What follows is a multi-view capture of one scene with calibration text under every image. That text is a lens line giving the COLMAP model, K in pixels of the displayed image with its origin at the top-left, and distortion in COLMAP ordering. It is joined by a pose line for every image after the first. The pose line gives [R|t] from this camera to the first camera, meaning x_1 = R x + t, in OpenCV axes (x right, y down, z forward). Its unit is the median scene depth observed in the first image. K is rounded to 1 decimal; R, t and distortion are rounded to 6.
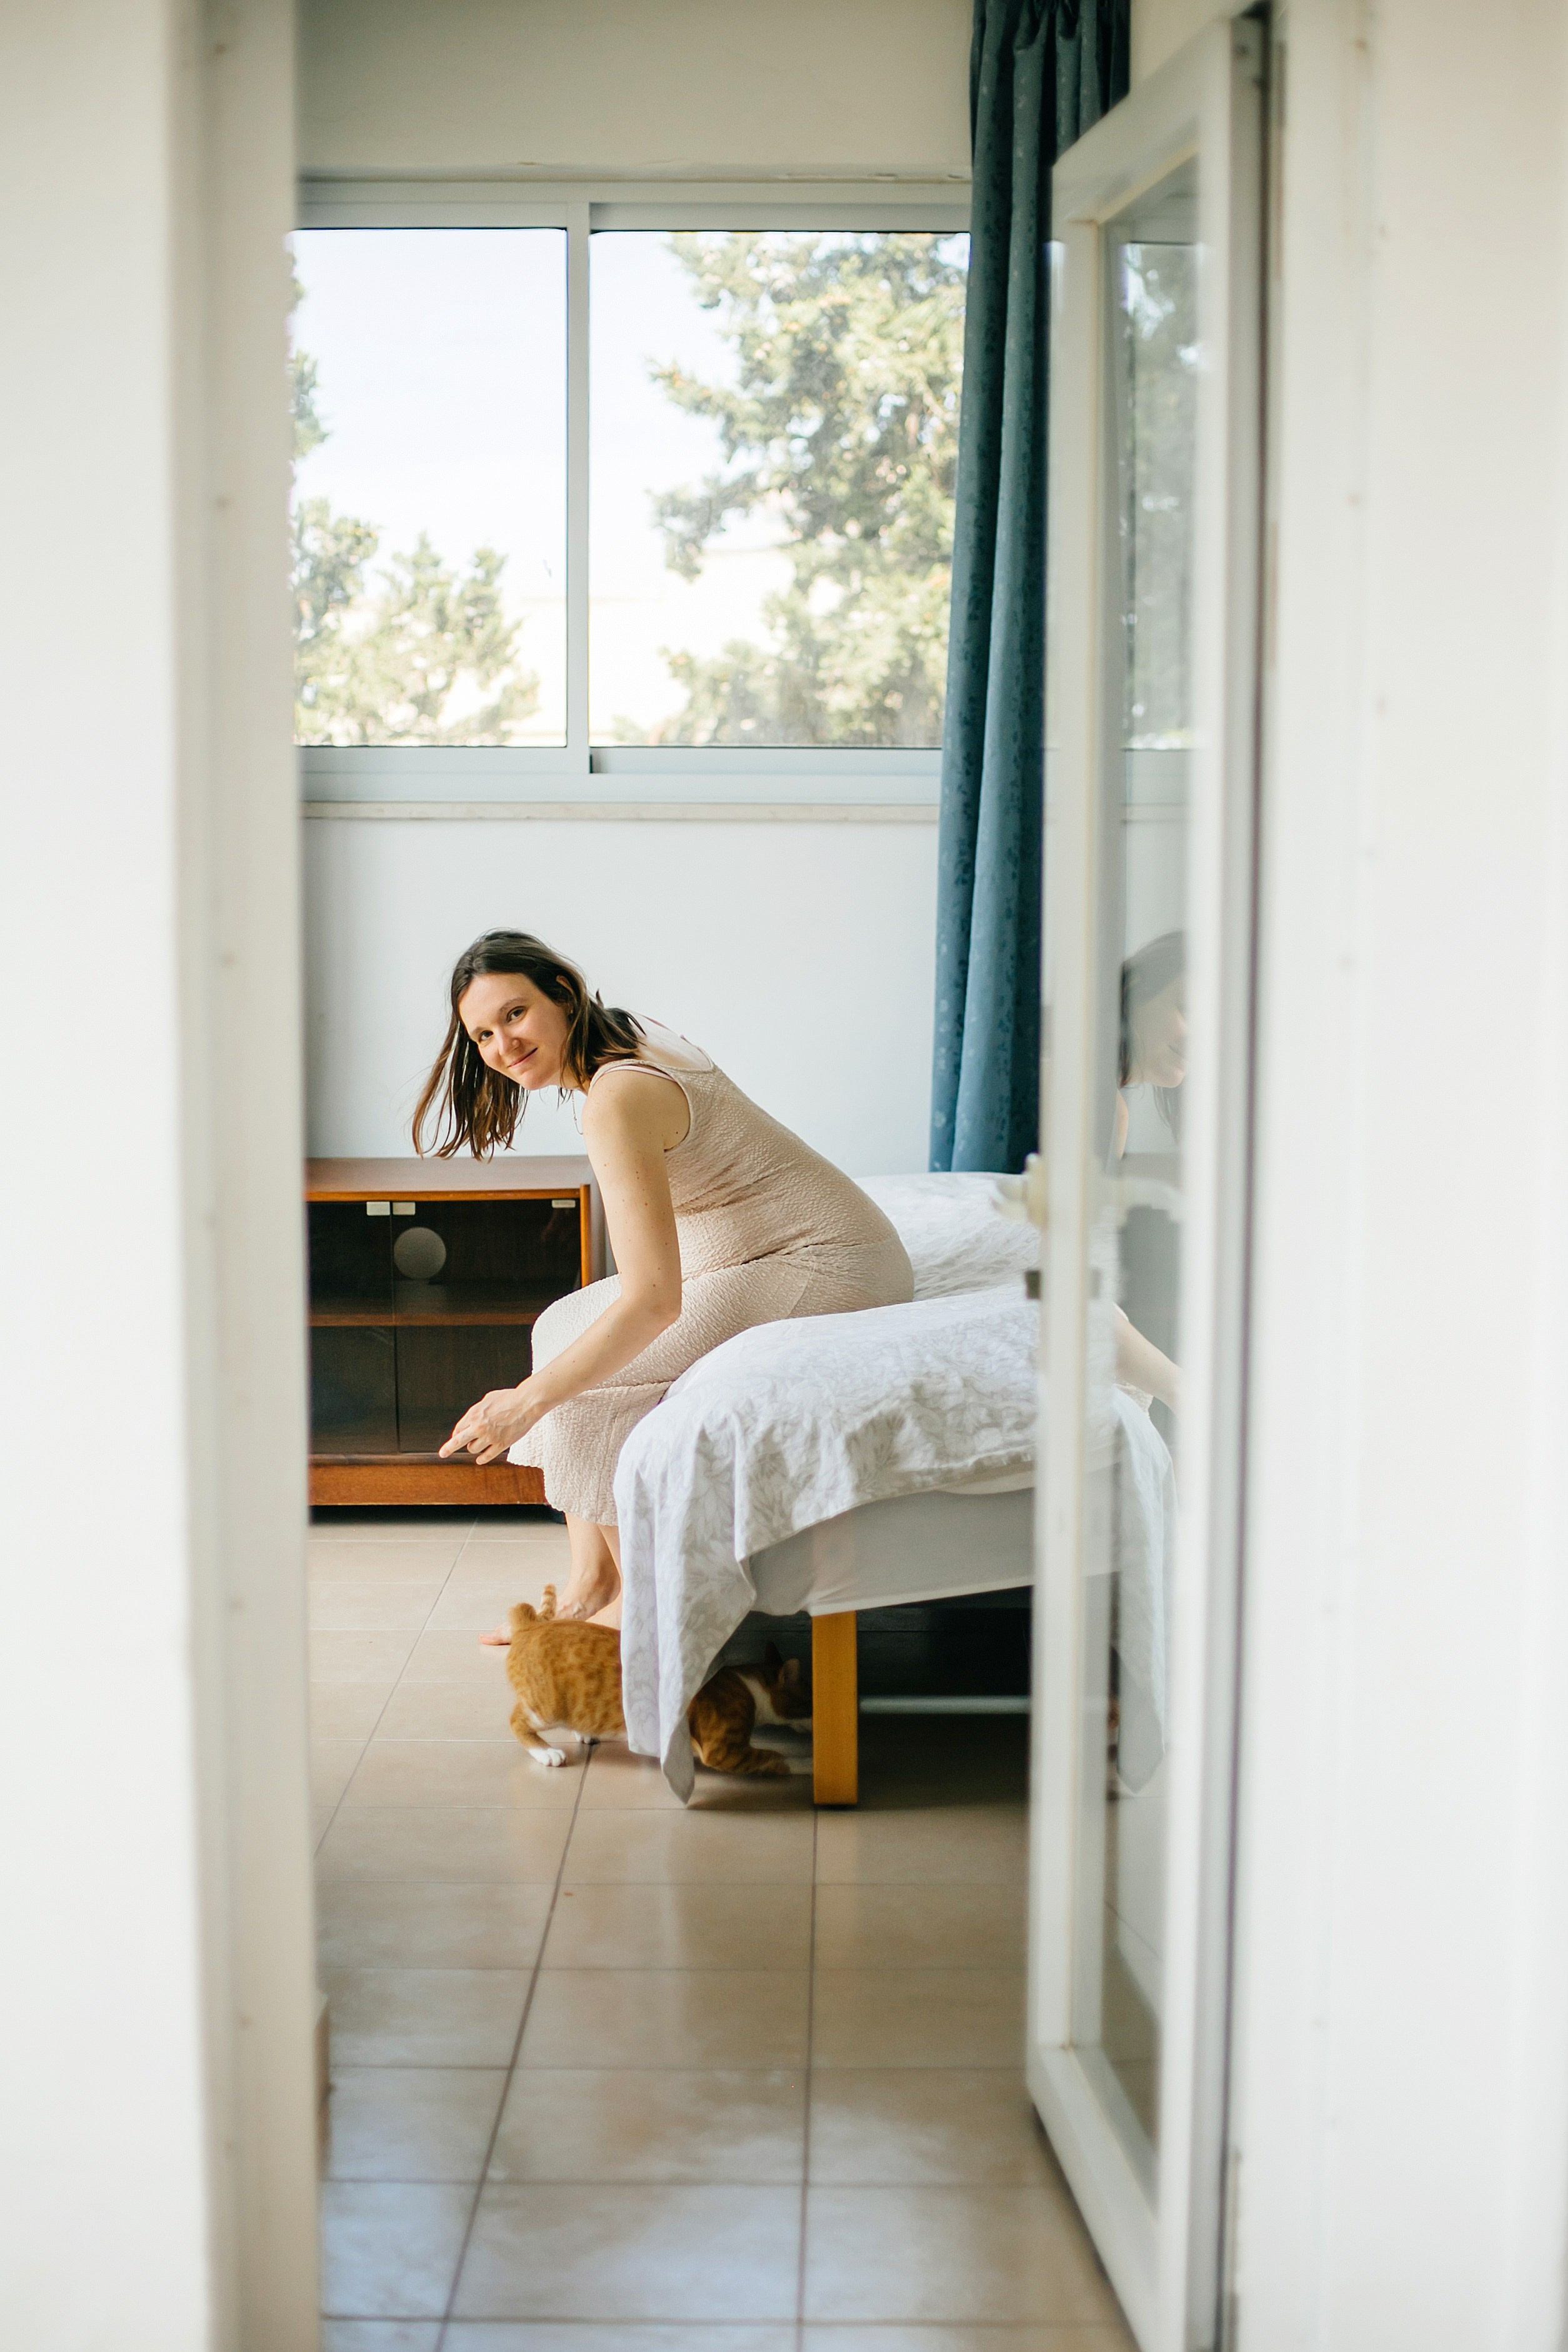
lens RADIAL K [[3454.4, 0, 784.0], [0, 3454.4, 1176.0], [0, 0, 1]] dist [-0.113208, -0.047256]
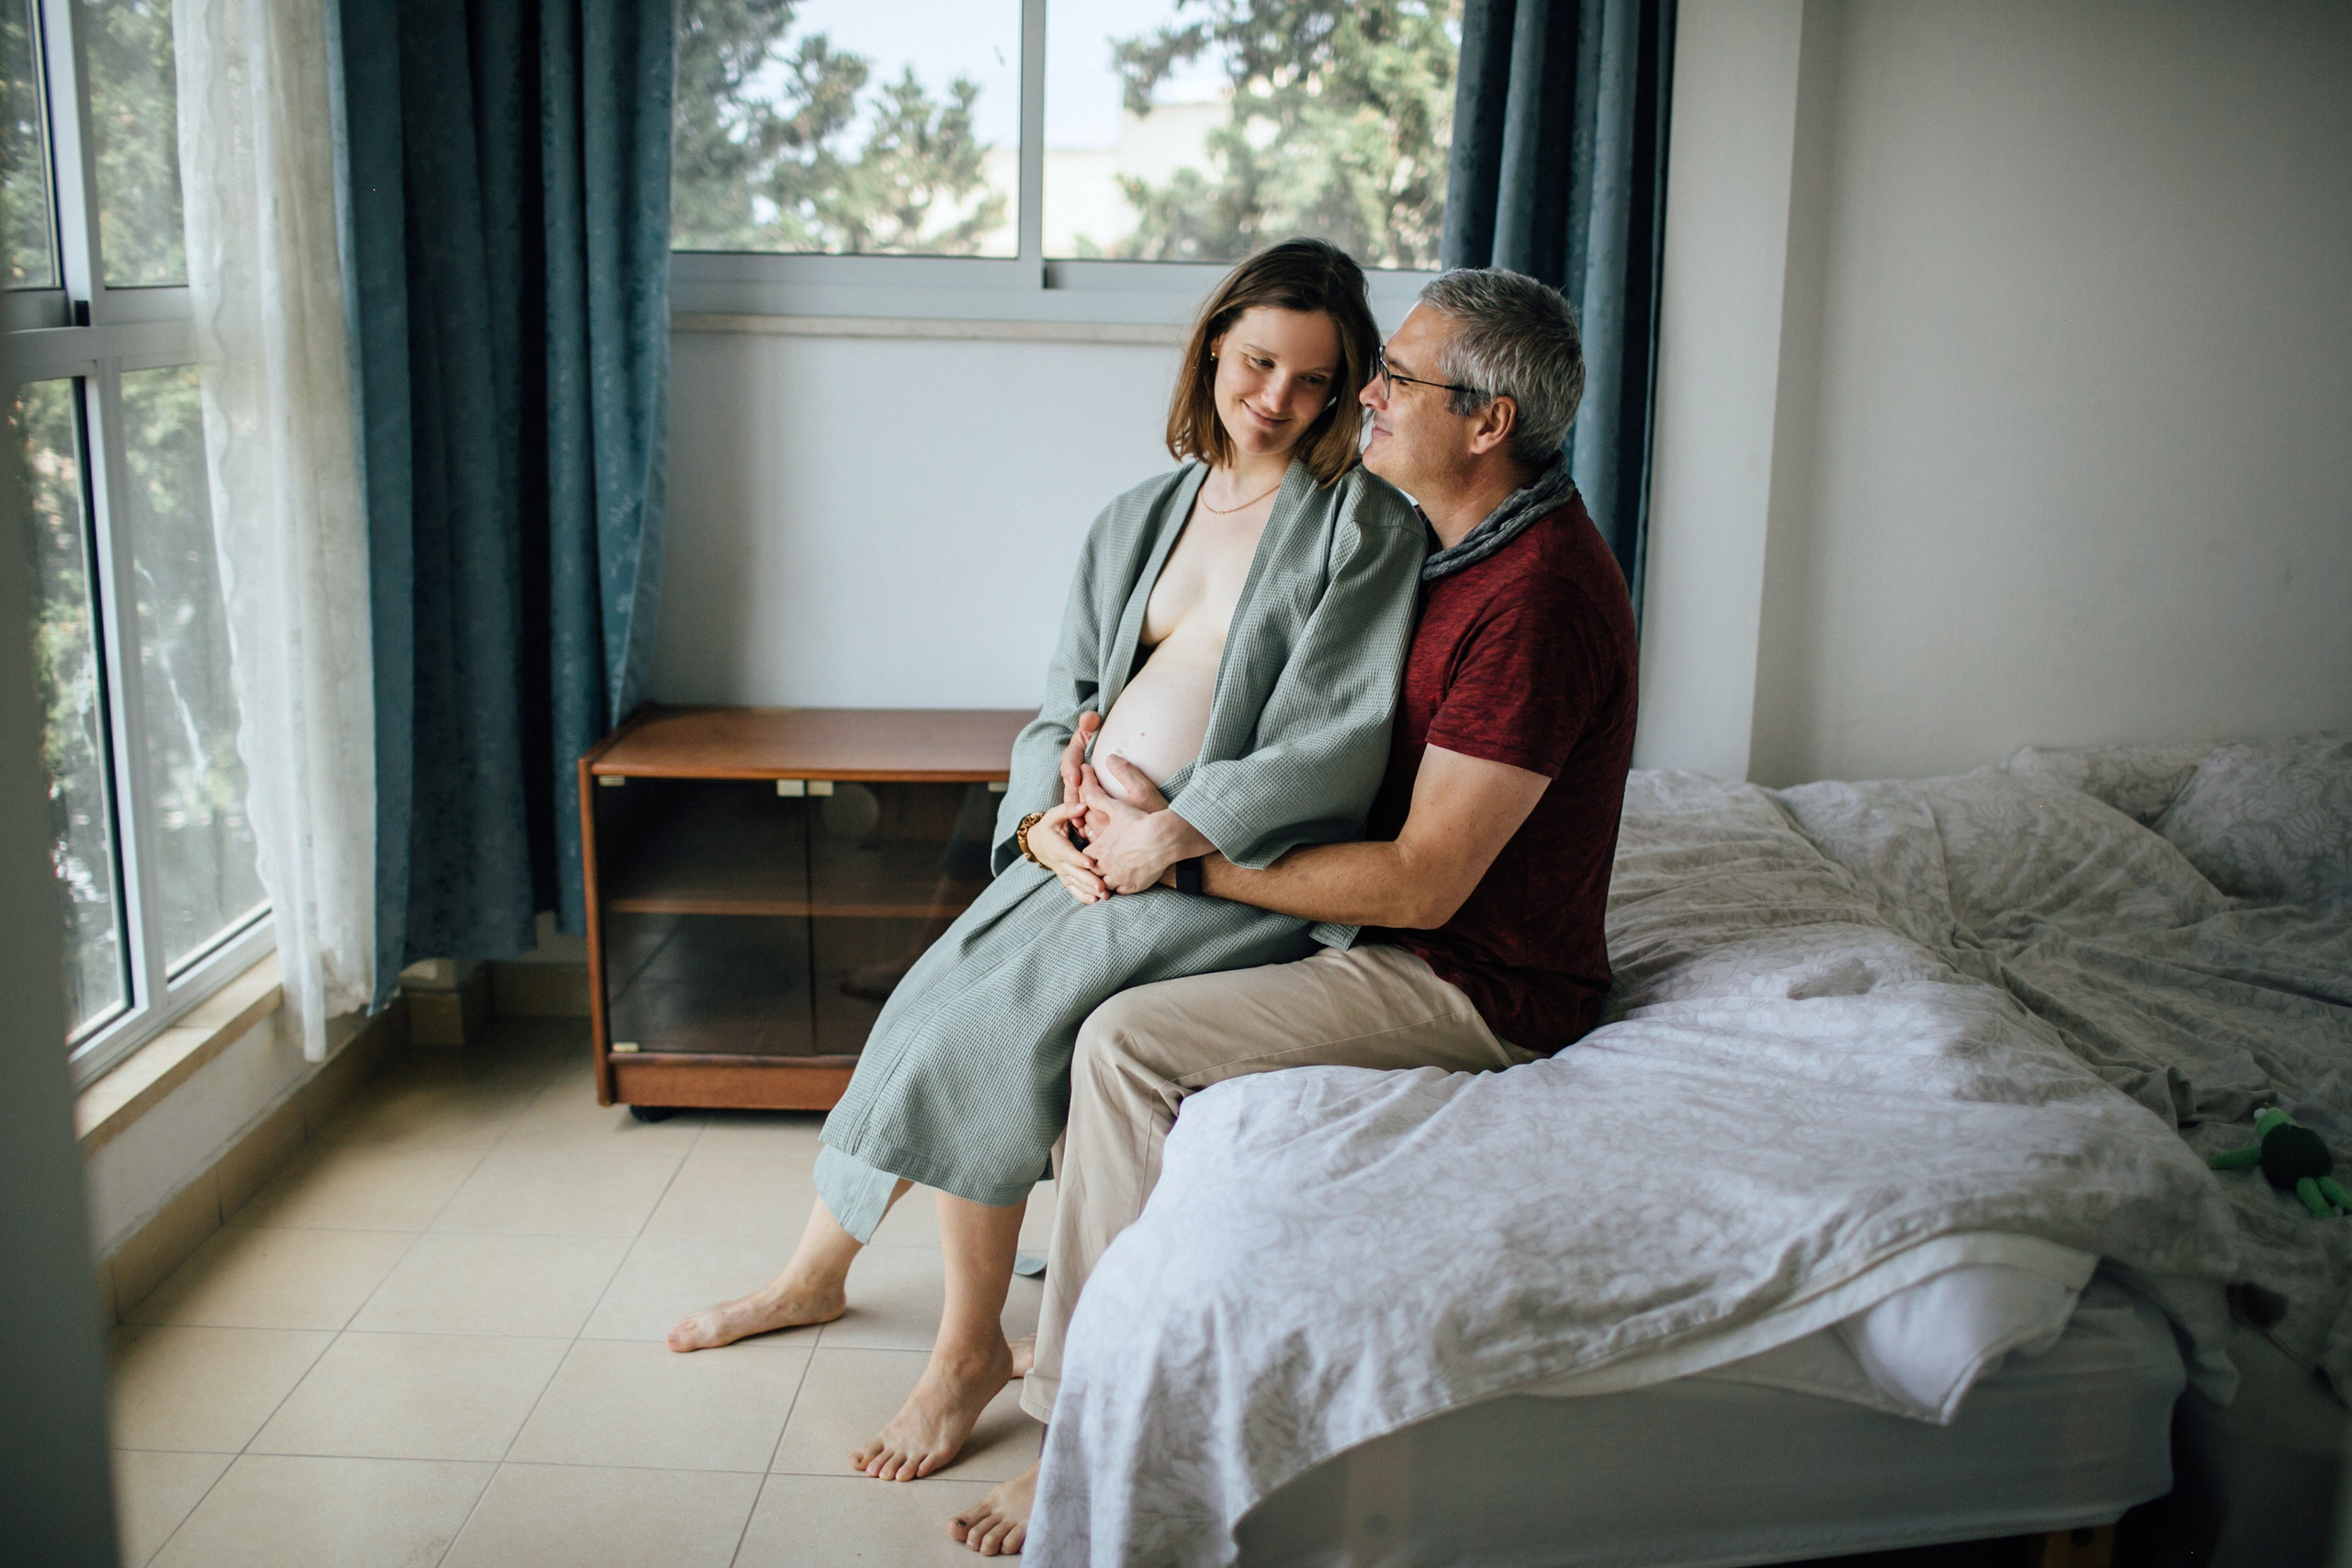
lens RADIAL K [[2306.3, 0, 1227.2], [0, 2306.3, 789.5], [0, 0, 1]] dist [-0.071821, 0.005054]
pose [[0.999673, 0.018551, 0.017626, -0.009230], [-0.020230, 0.994741, 0.100405, -0.028871], [-0.015670, -0.100728, 0.994791, 0.233663]]
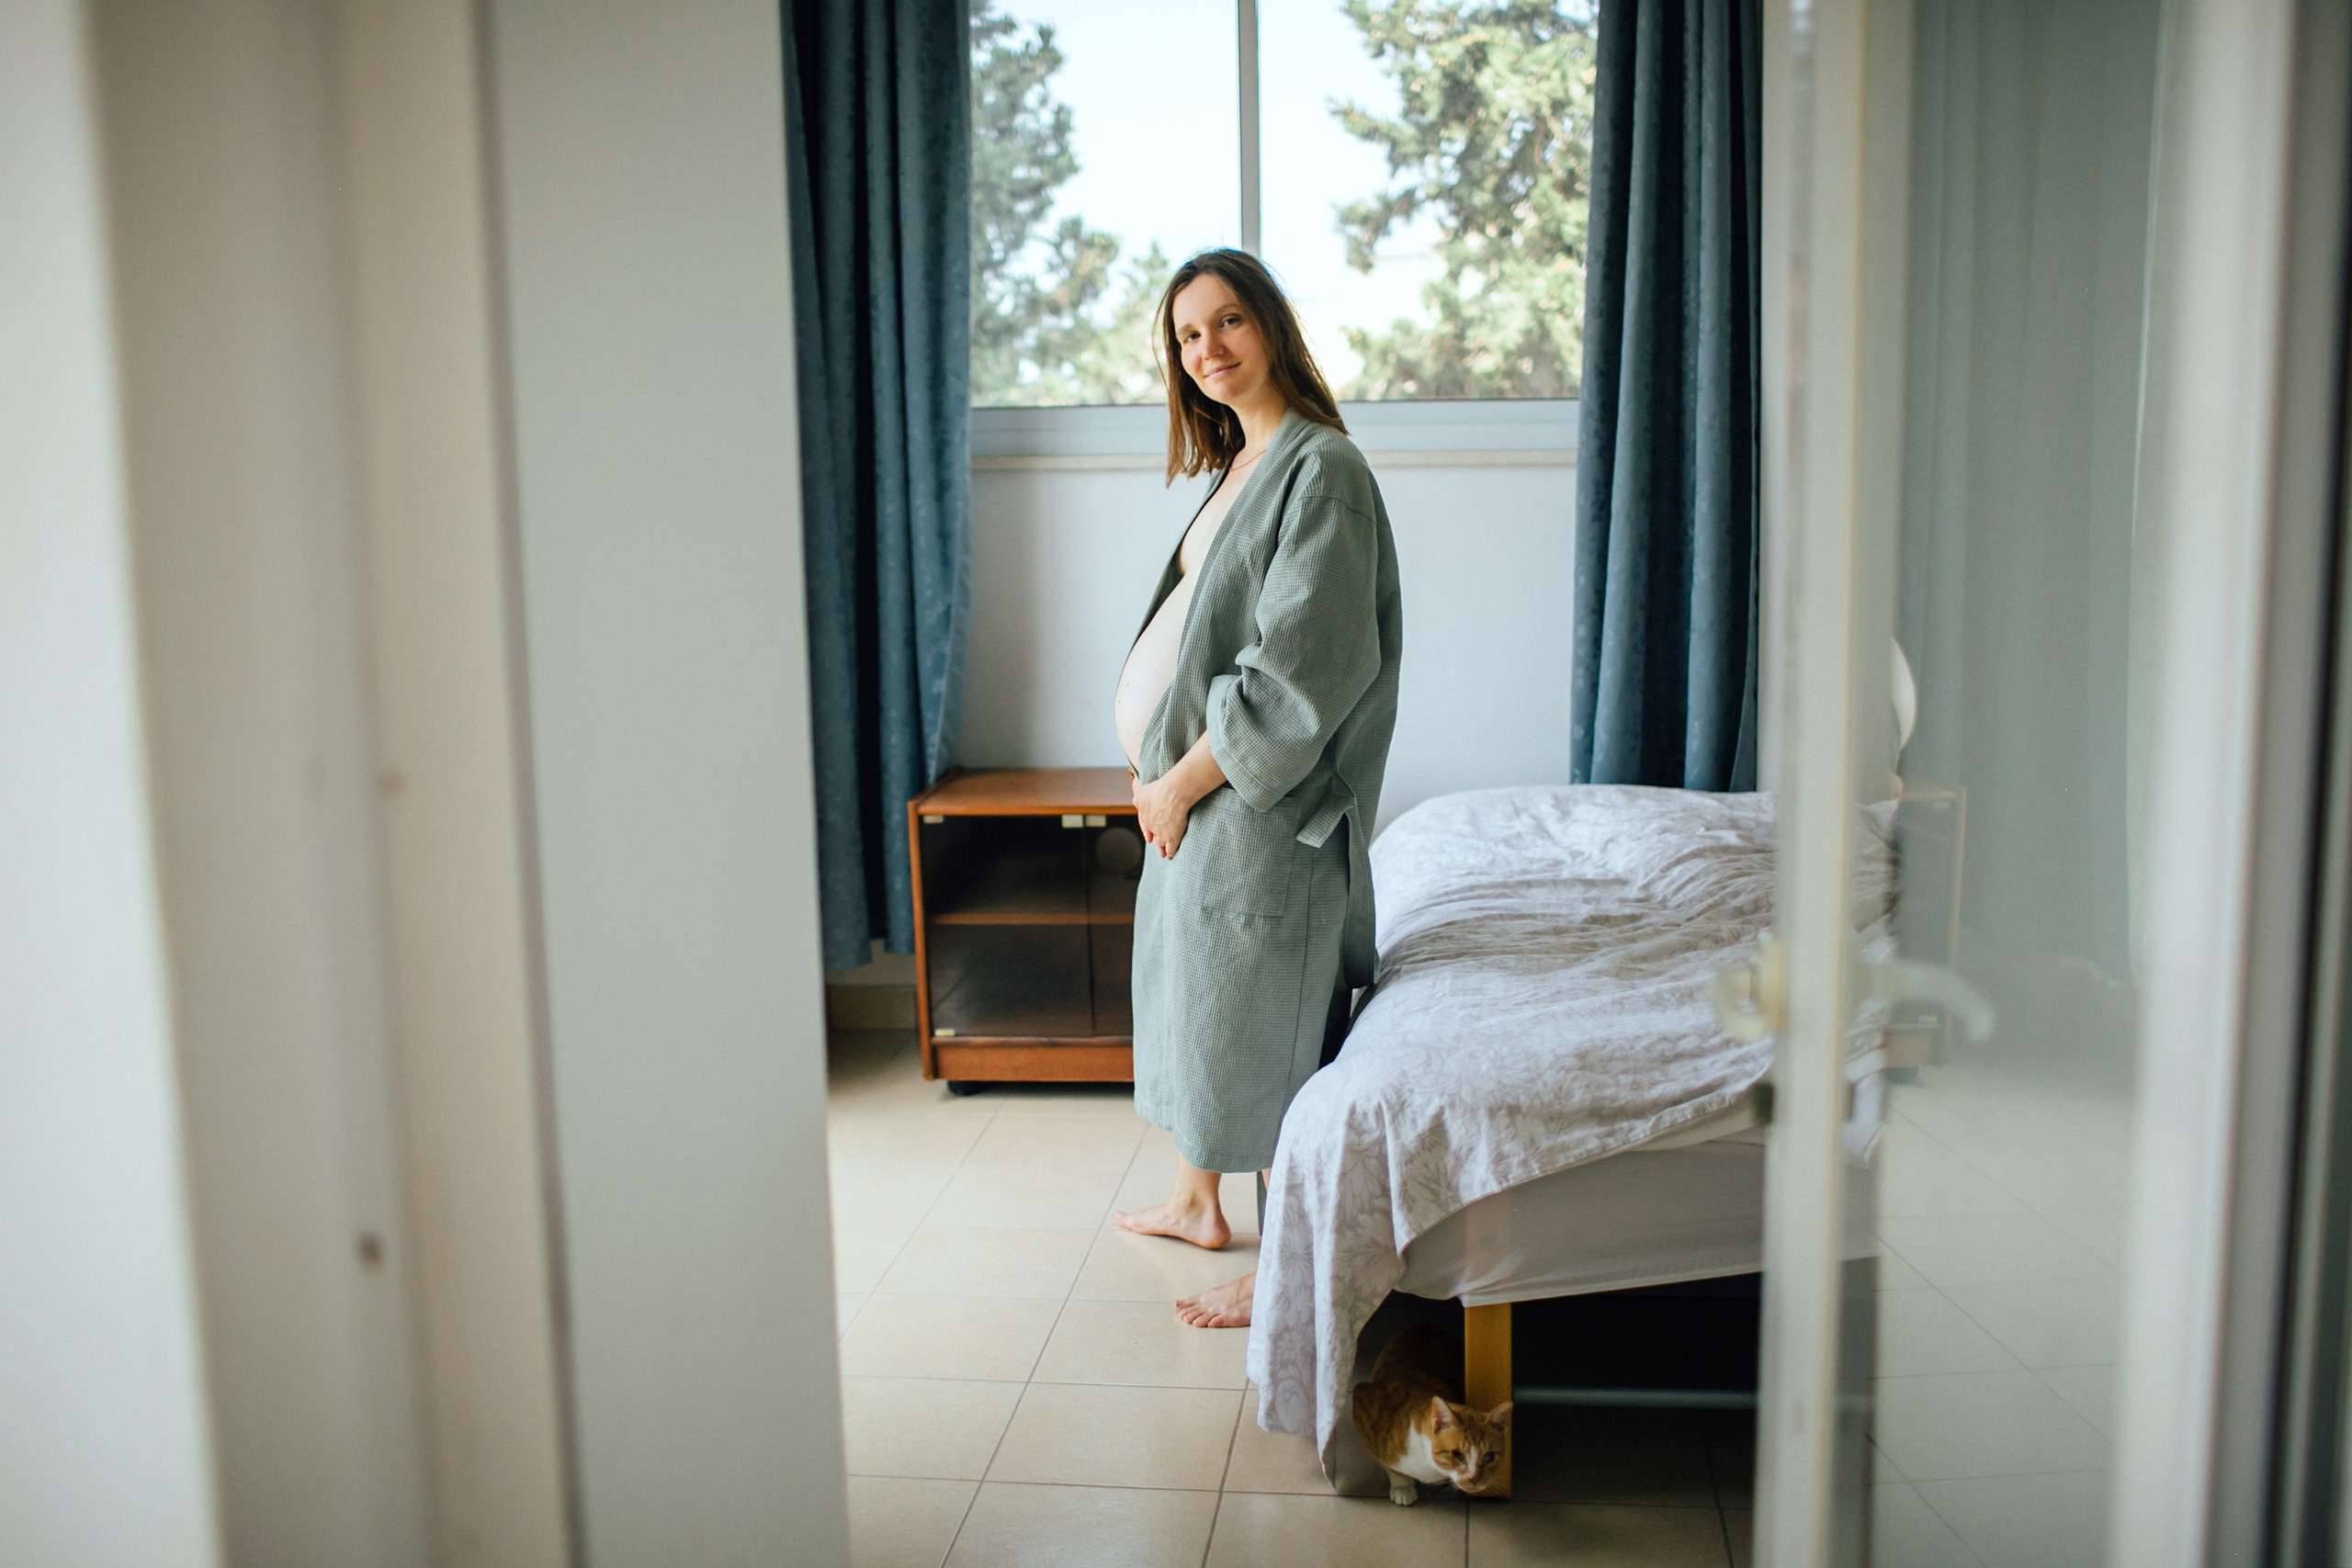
lens RADIAL K [[2306.3, 0, 1227.2], [0, 2306.3, 789.5], [0, 0, 1]] dist [-0.071821, 0.005054]
pose [[0.995598, -0.006156, -0.093528, 0.000826], [0.009964, 0.999138, 0.040306, -0.018013], [0.093199, -0.041061, 0.994800, 0.152713]]
